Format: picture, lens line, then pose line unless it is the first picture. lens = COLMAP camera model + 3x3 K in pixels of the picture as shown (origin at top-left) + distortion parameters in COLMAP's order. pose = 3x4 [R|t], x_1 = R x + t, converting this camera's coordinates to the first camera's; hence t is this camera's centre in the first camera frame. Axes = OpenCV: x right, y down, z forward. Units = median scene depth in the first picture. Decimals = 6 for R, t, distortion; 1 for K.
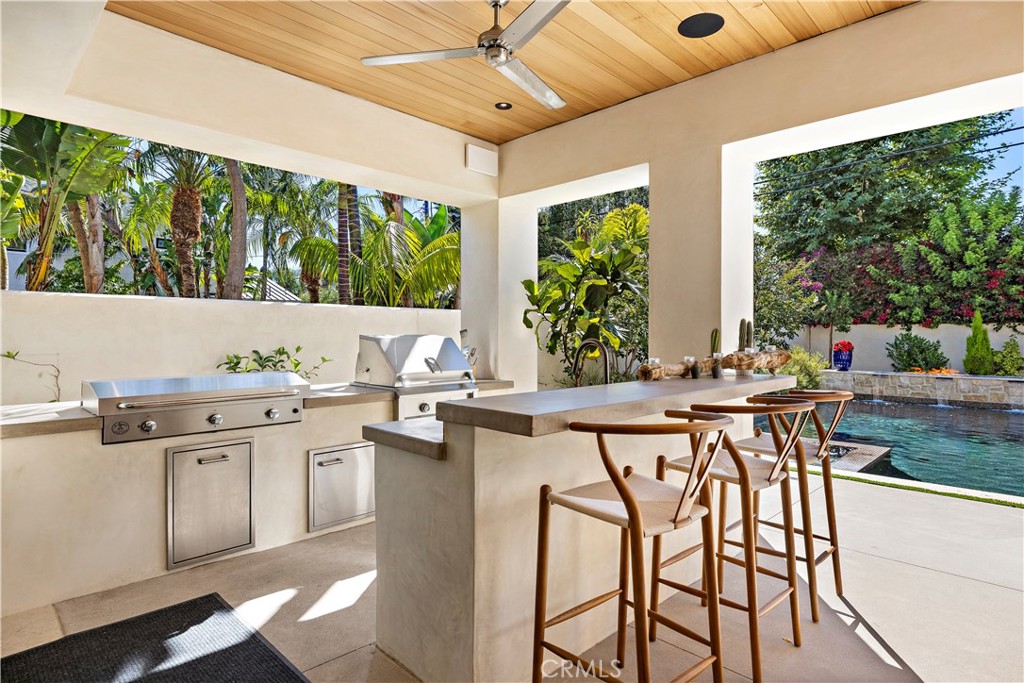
lens RADIAL K [[543.2, 0, 514.7], [0, 543.2, 337.6], [0, 0, 1]] dist [-0.003257, -0.000517]
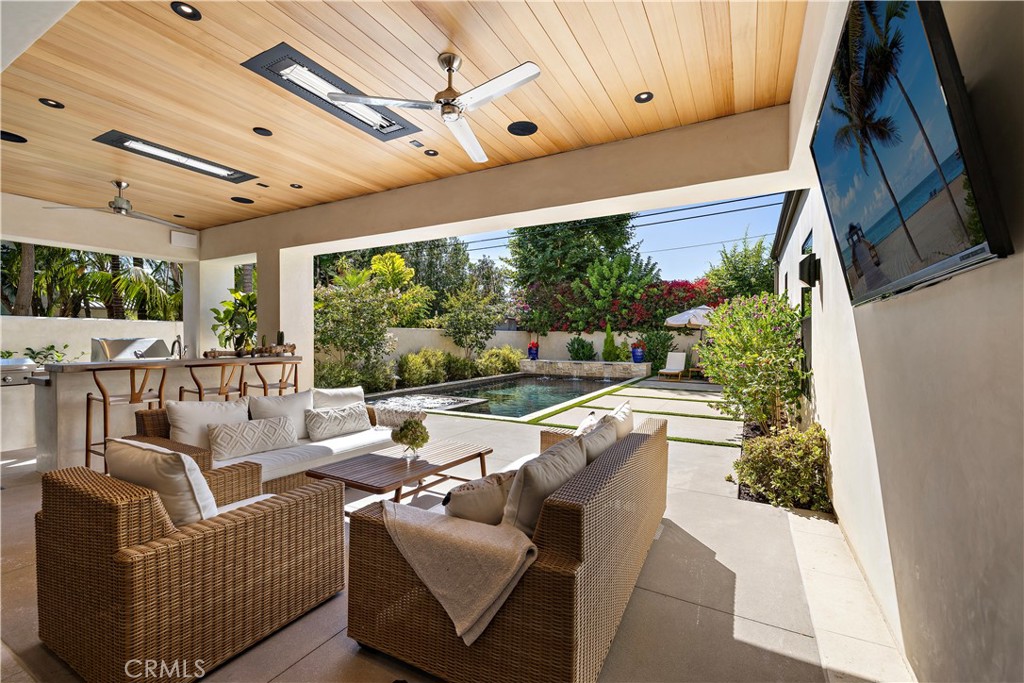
lens RADIAL K [[429.3, 0, 512.0], [0, 429.3, 341.5], [0, 0, 1]] dist [0.002210, 0.000350]
pose [[0.962215, -0.002768, 0.272276, 0.240803], [0.002056, 0.999994, 0.002900, 0.002121], [-0.272282, -0.002231, 0.962215, -0.265017]]
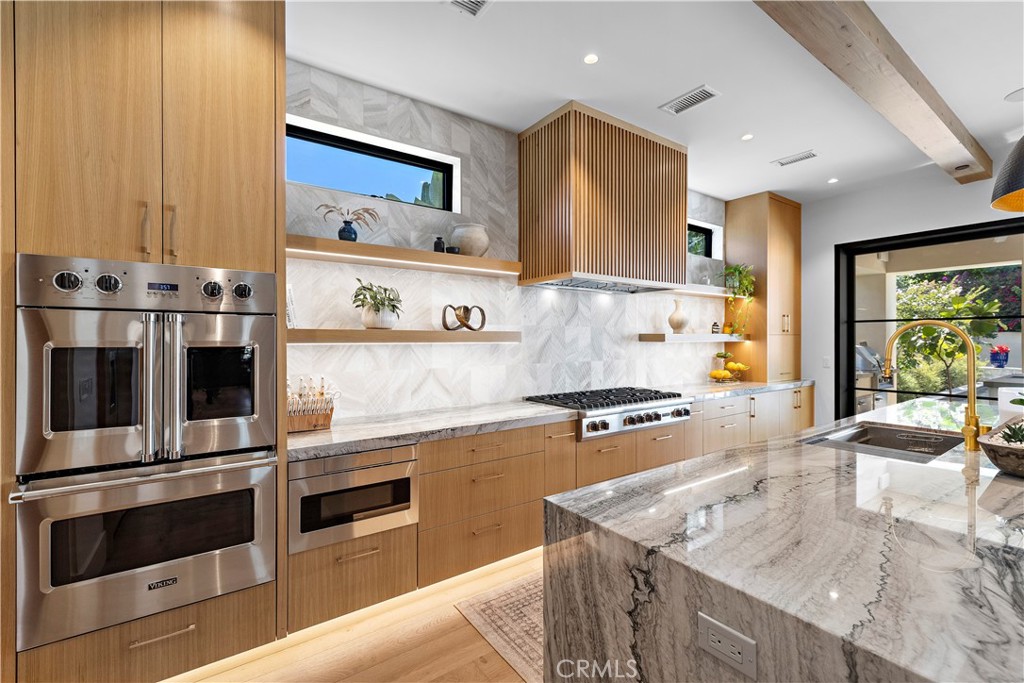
lens RADIAL K [[429.3, 0, 512.0], [0, 429.3, 341.5], [0, 0, 1]] dist [0.002210, 0.000350]
pose [[0.981277, -0.003403, -0.192573, -0.435639], [0.003385, 0.999994, -0.000425, -0.008029], [0.192573, -0.000235, 0.981283, -0.312181]]
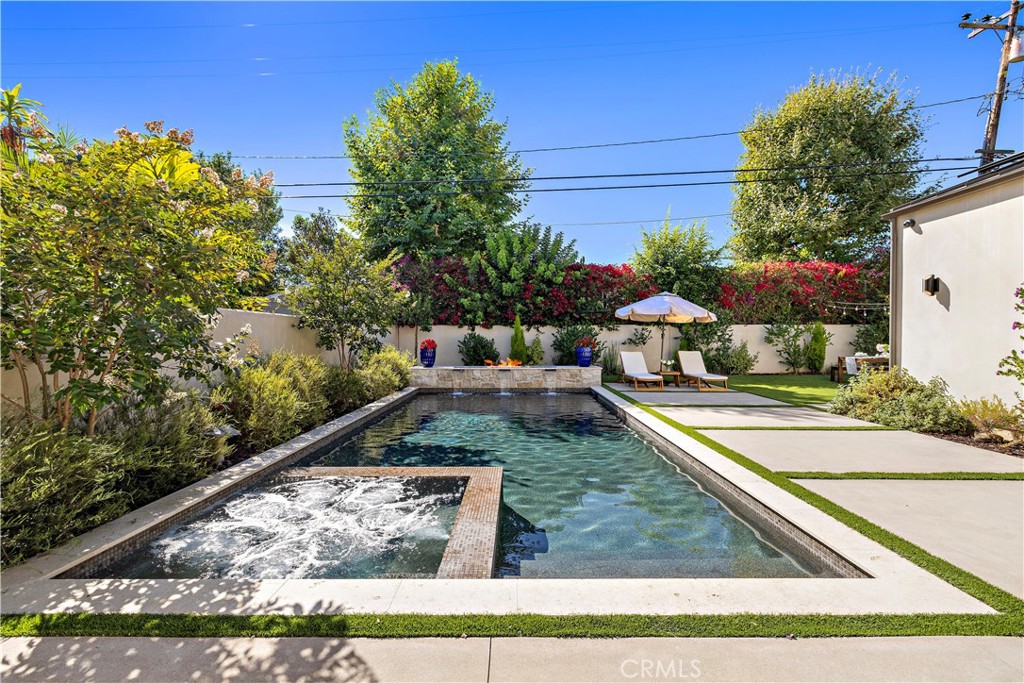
lens RADIAL K [[429.3, 0, 512.0], [0, 429.3, 341.5], [0, 0, 1]] dist [0.002210, 0.000350]
pose [[0.718977, -0.009047, 0.694975, 0.168085], [0.006515, 0.999959, 0.006277, 0.007974], [-0.695003, 0.000014, 0.719007, 0.341676]]
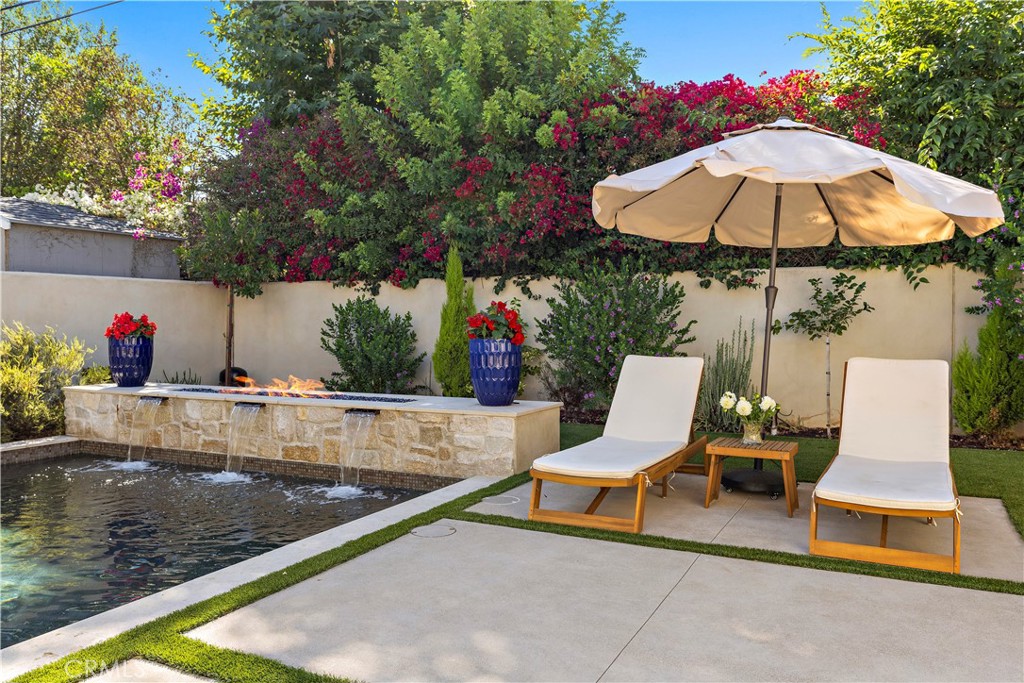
lens RADIAL K [[782.0, 0, 512.0], [0, 782.0, 341.5], [0, 0, 1]] dist [-0.001803, -0.000376]
pose [[0.944626, -0.009793, 0.328002, 0.841438], [0.003748, 0.999811, 0.019057, 0.021426], [-0.328127, -0.016772, 0.944485, 0.437004]]
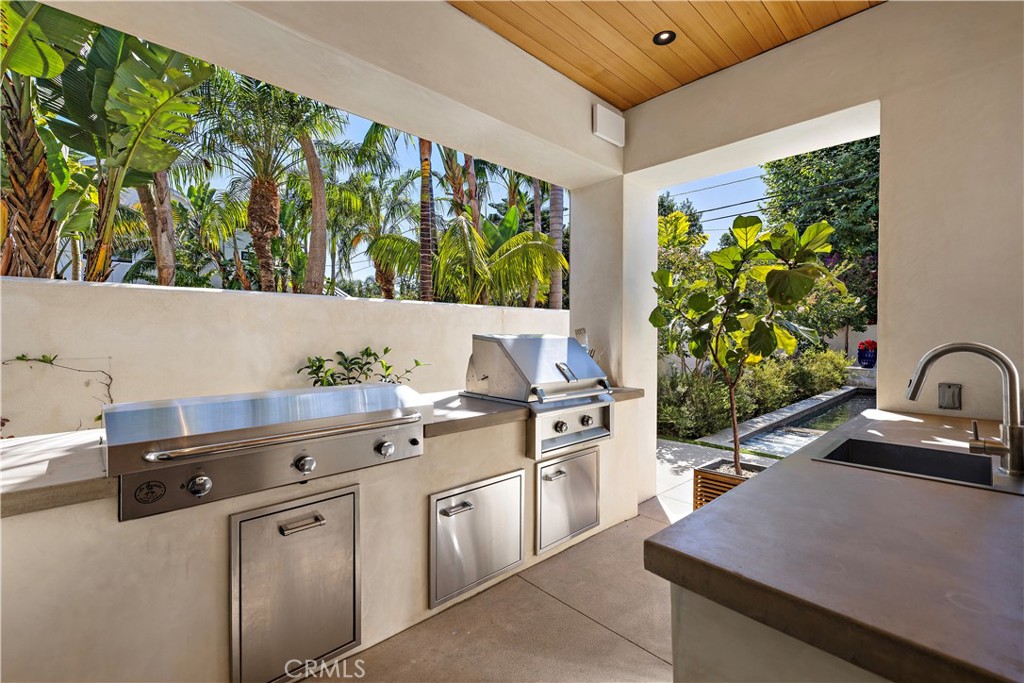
lens RADIAL K [[441.3, 0, 512.0], [0, 441.3, 341.5], [0, 0, 1]] dist [0.002143, 0.000141]
pose [[0.999248, 0.001480, -0.038739, -0.074779], [-0.001024, 0.999930, 0.011772, -0.000828], [0.038754, -0.011723, 0.999180, 0.127271]]
